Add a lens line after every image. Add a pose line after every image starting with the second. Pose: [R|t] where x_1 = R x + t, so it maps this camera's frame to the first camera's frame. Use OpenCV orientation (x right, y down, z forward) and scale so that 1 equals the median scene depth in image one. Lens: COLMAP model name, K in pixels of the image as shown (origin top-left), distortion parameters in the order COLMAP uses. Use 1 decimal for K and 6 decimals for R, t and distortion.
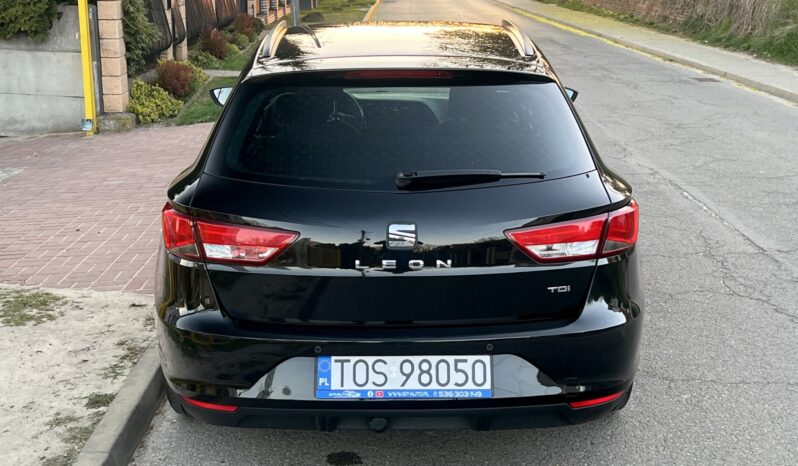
lens RADIAL K [[1072.1, 0, 410.9], [0, 1072.1, 233.2], [0, 0, 1]] dist [0.193144, -0.567155]
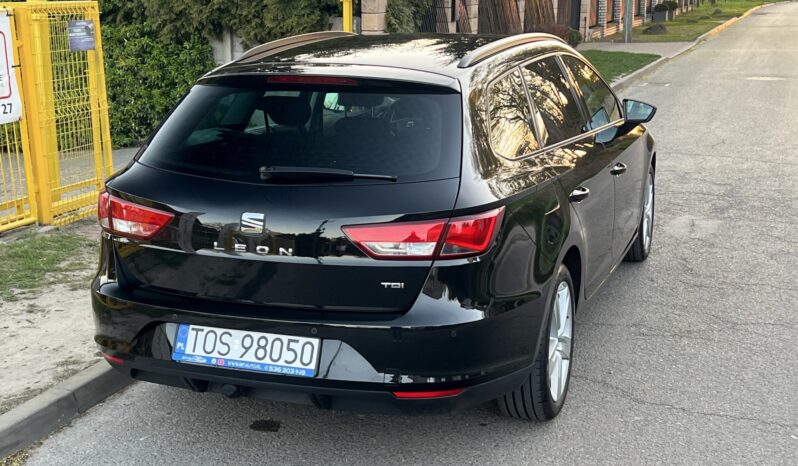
lens RADIAL K [[1072.1, 0, 410.9], [0, 1072.1, 233.2], [0, 0, 1]] dist [0.193144, -0.567155]
pose [[0.937649, 0.077625, -0.338806, 0.523666], [-0.081208, 0.996691, 0.003614, -0.004631], [0.337965, 0.024125, 0.940849, 0.004392]]
